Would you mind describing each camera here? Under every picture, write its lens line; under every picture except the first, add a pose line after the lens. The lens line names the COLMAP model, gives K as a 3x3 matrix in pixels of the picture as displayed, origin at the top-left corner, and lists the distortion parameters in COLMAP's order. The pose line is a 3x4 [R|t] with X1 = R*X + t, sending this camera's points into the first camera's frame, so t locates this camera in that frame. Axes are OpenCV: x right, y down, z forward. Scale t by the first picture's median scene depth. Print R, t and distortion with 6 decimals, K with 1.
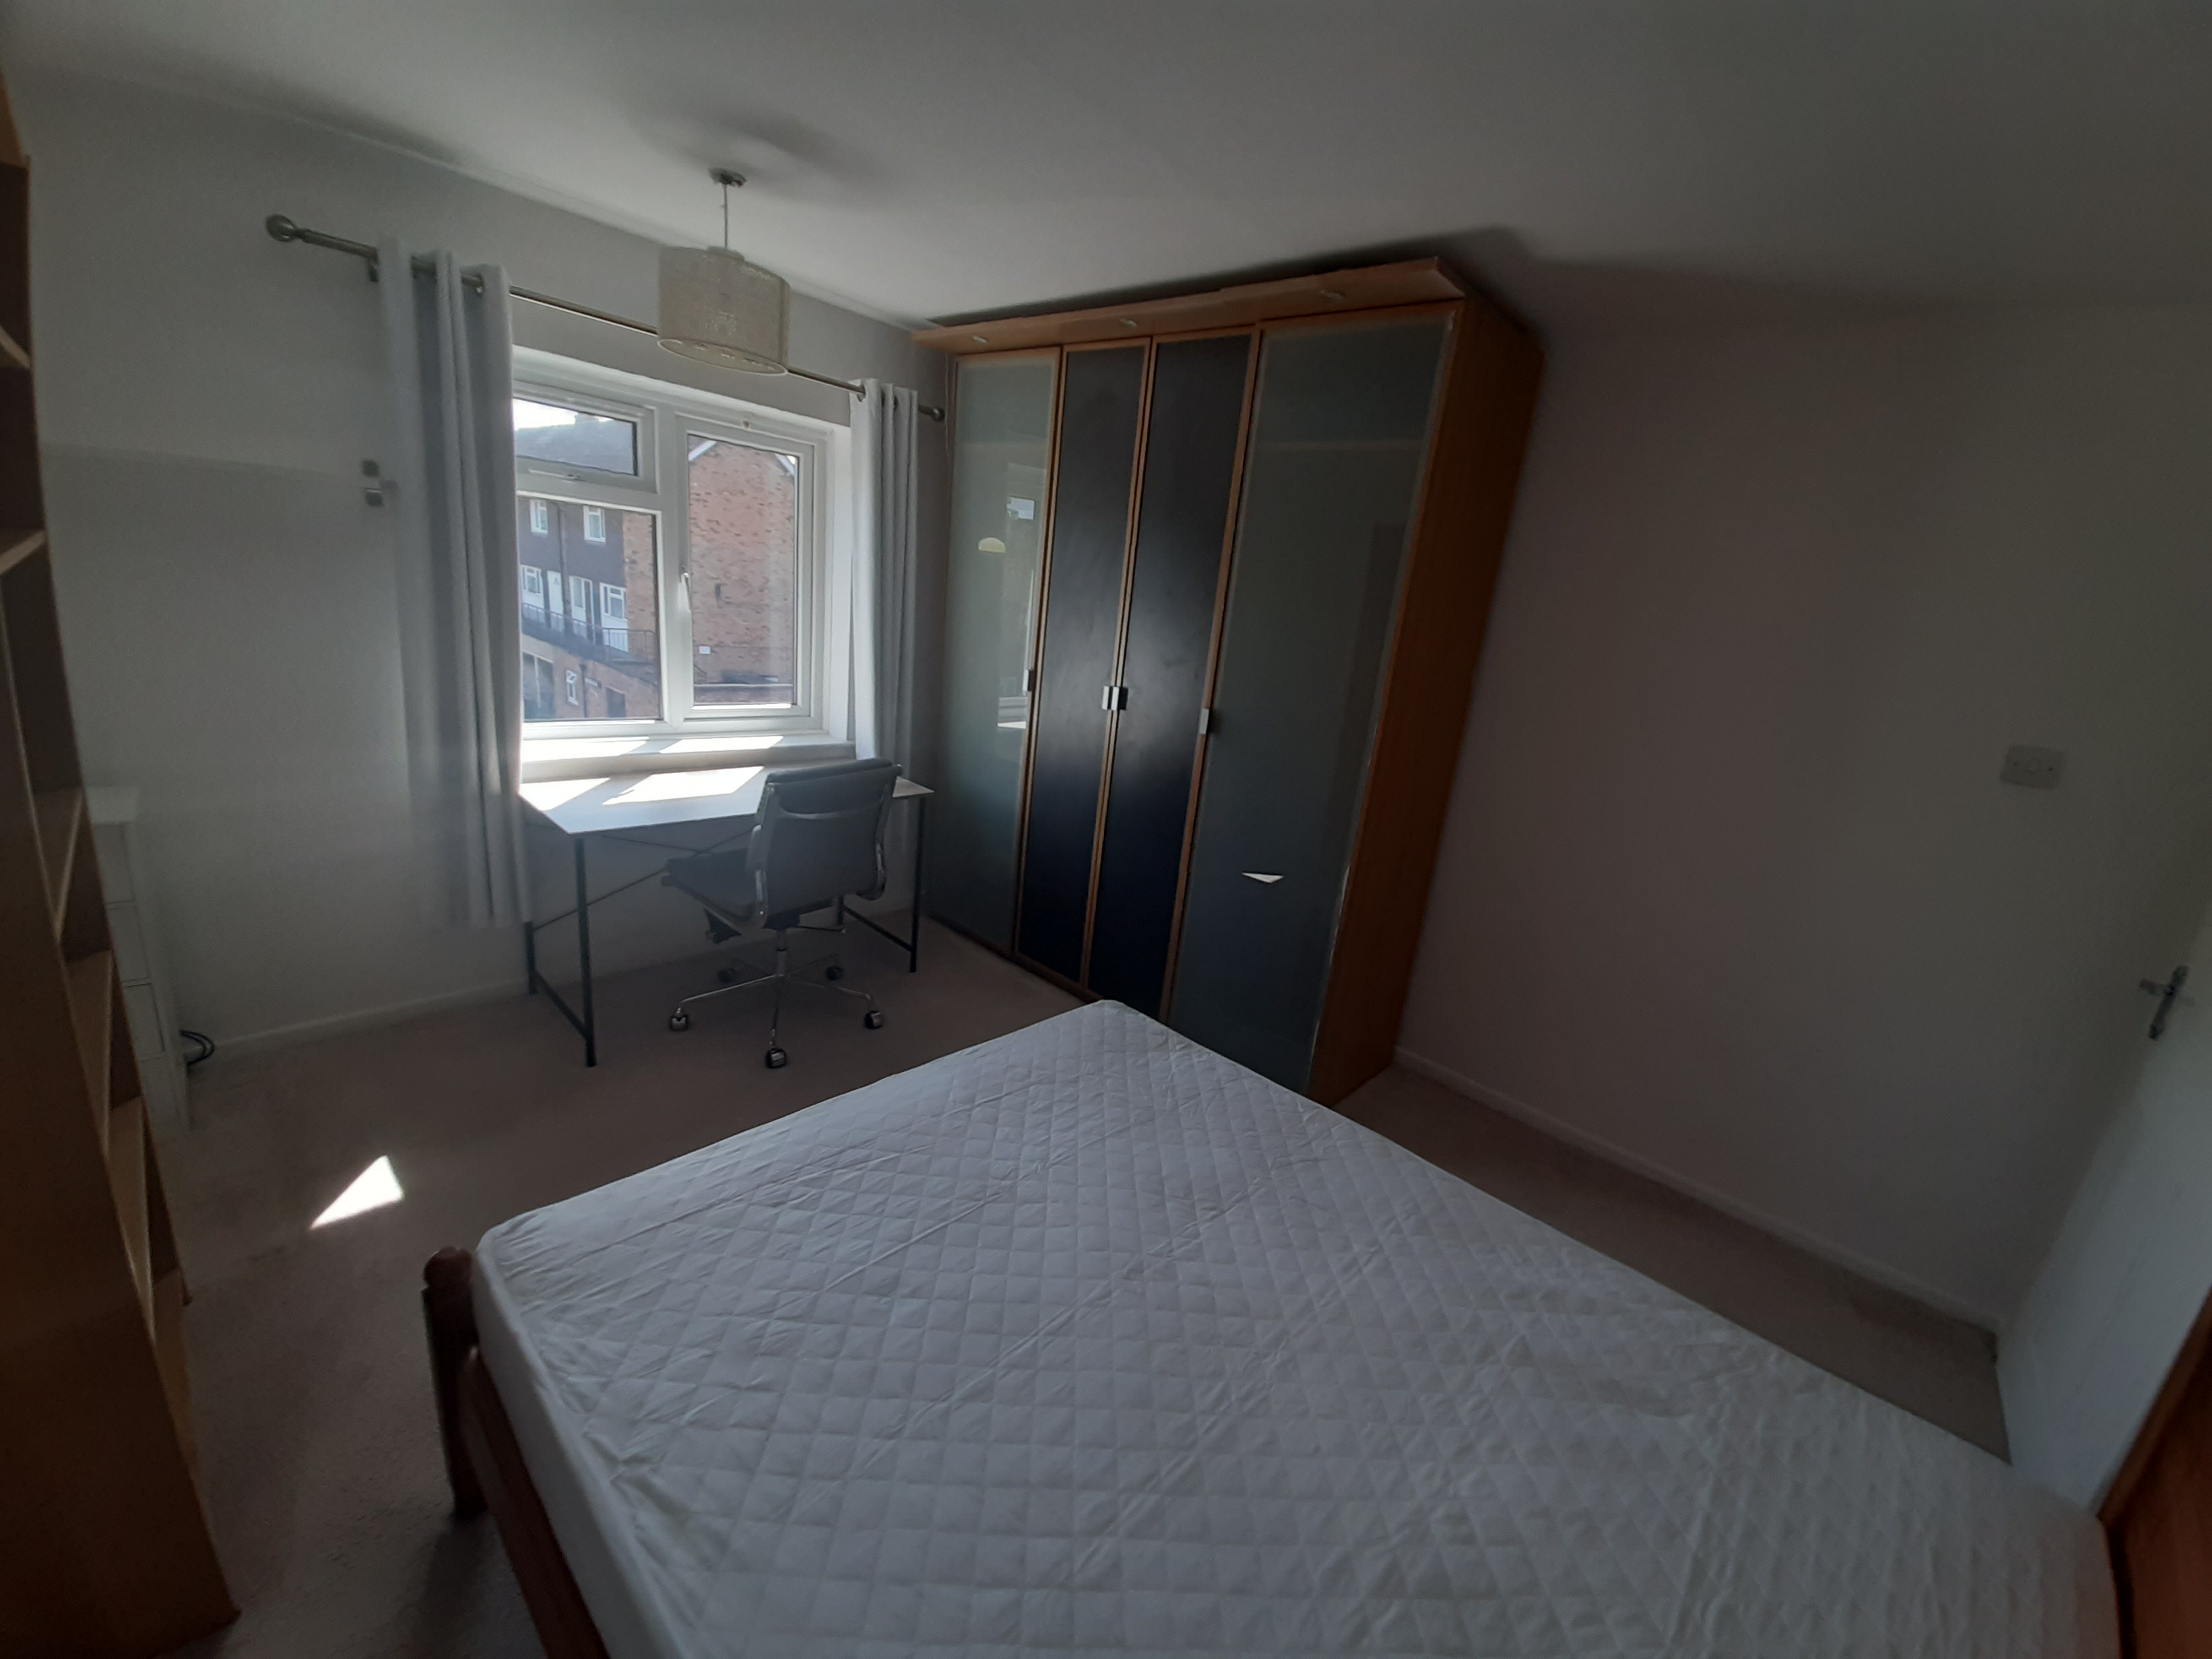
lens RADIAL K [[865.1, 0, 1131.0], [0, 865.1, 825.8], [0, 0, 1]] dist [-0.021165, -0.000268]
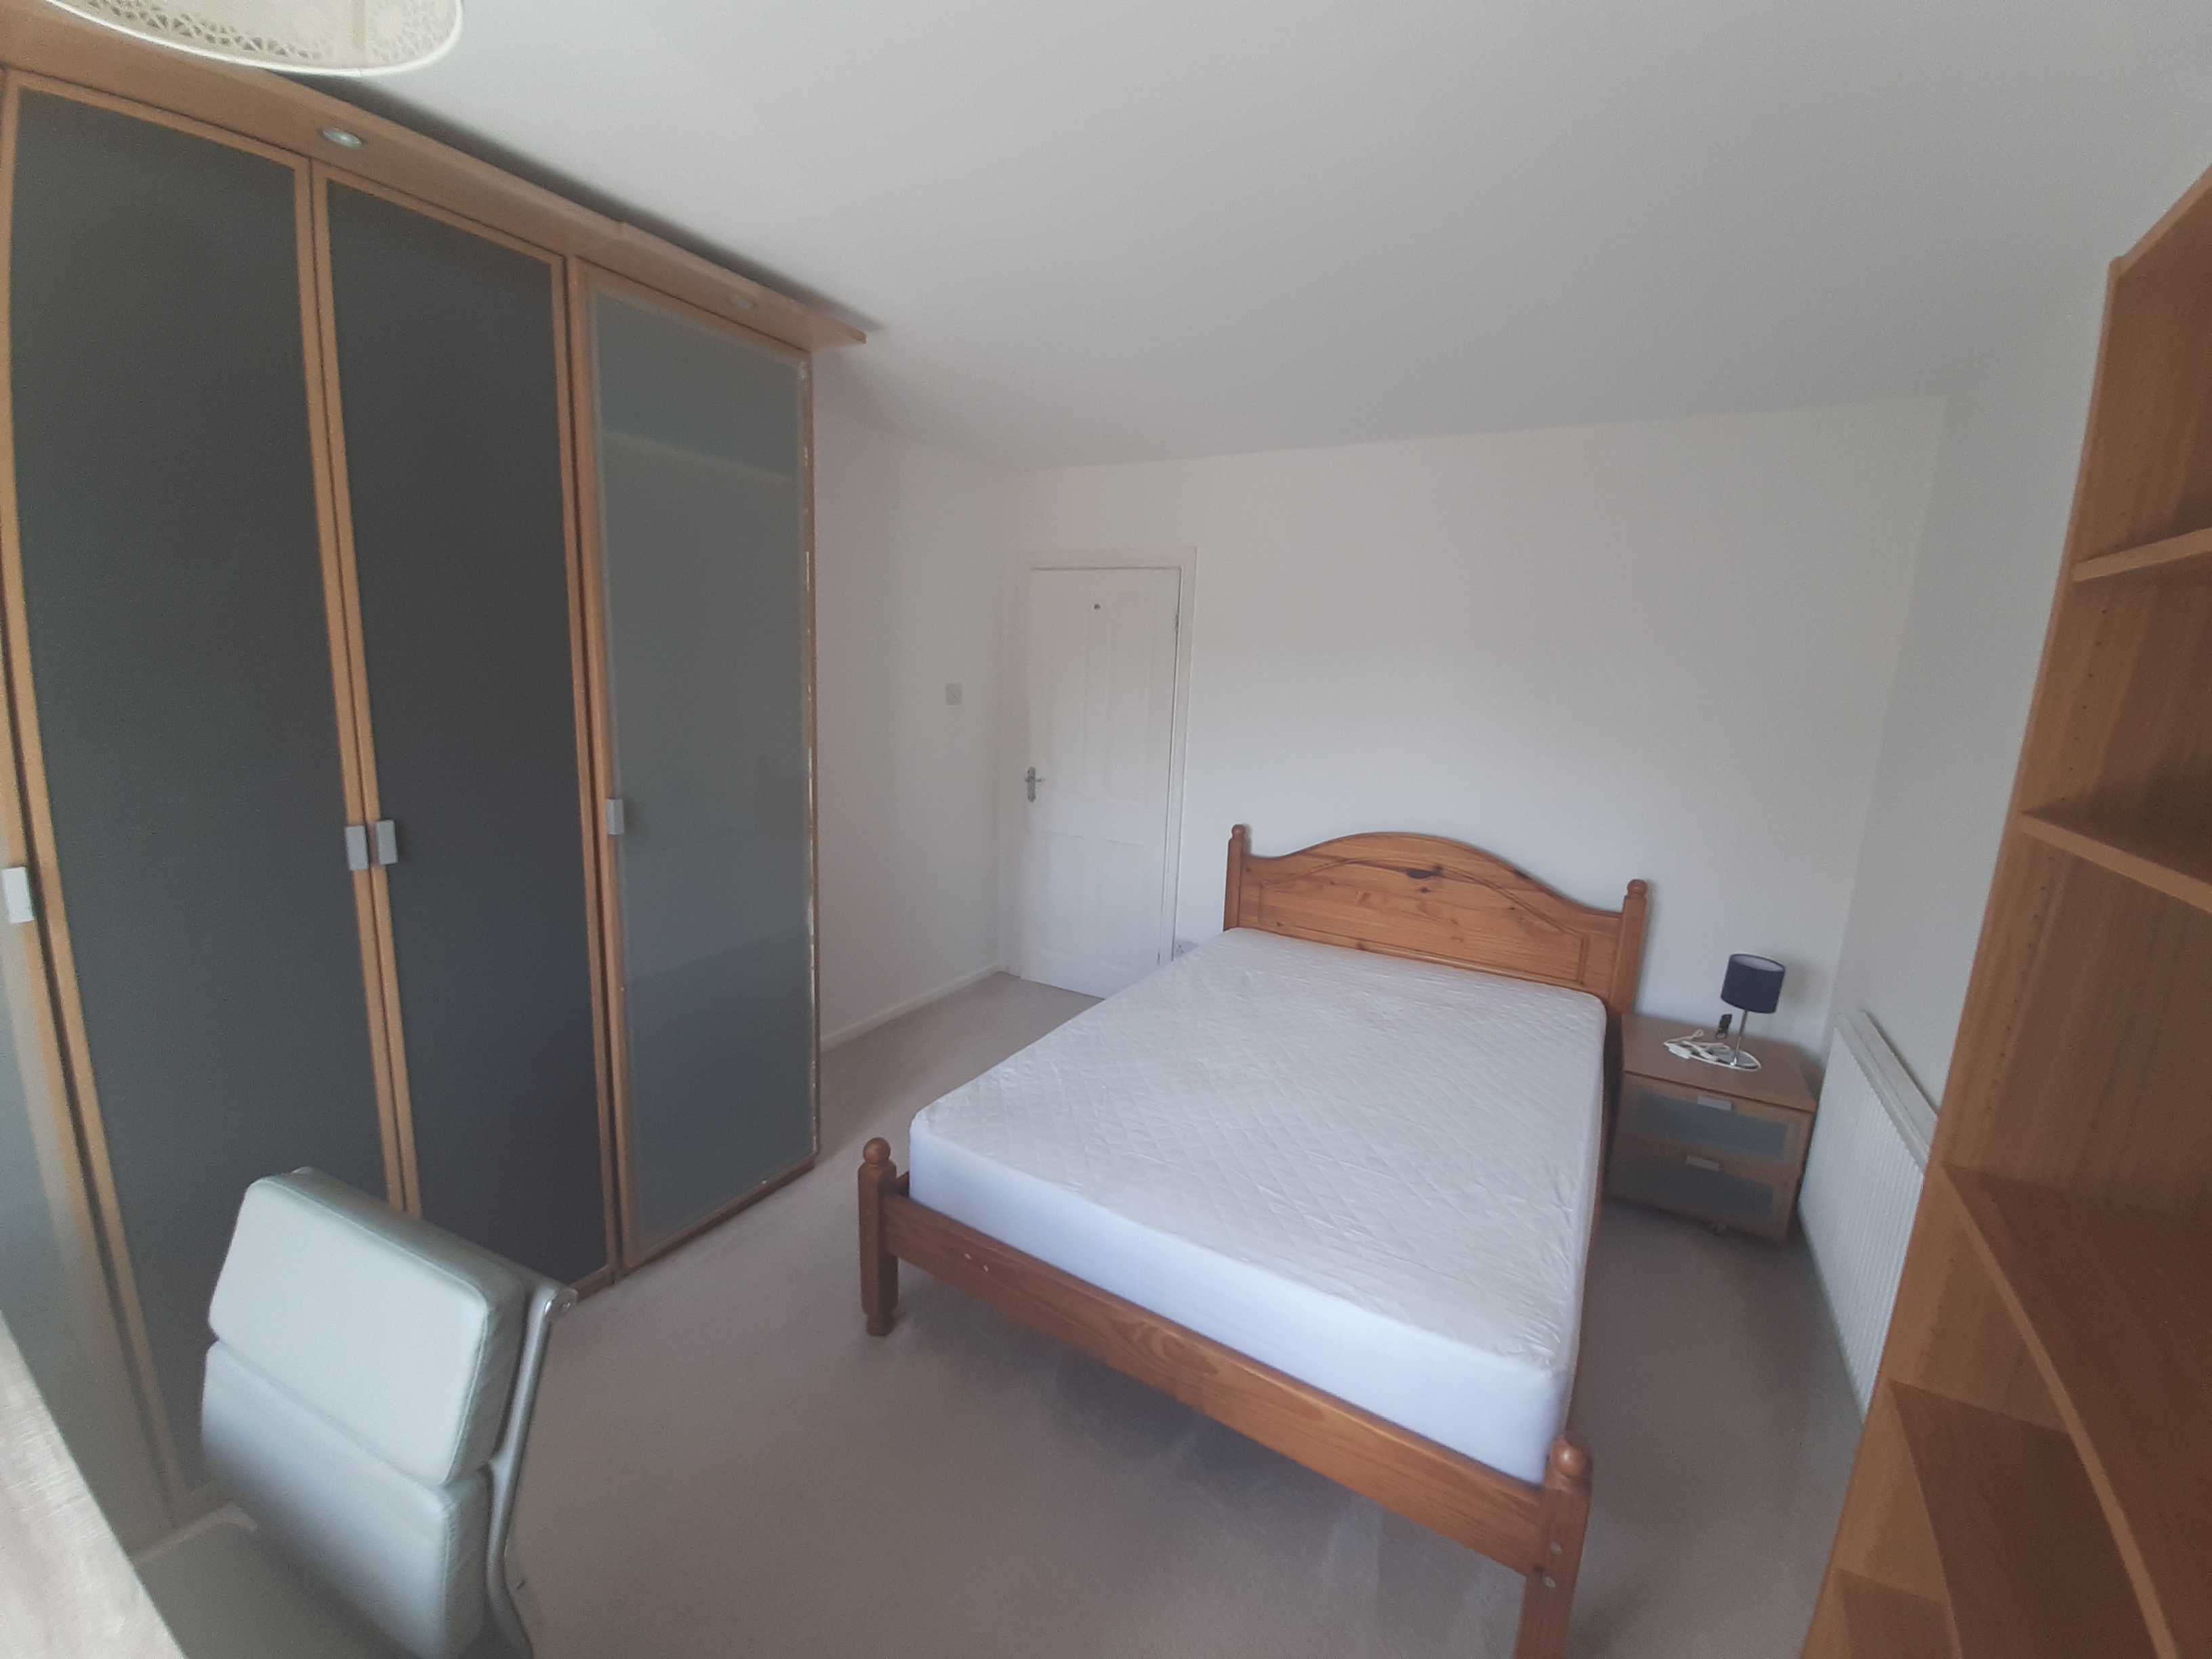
lens RADIAL K [[865.1, 0, 1131.0], [0, 865.1, 825.8], [0, 0, 1]] dist [-0.021165, -0.000268]
pose [[-0.205198, -0.300191, 0.931547, -0.323948], [0.190091, 0.921451, 0.338811, -0.133319], [-0.960083, 0.246602, -0.132016, 0.335569]]
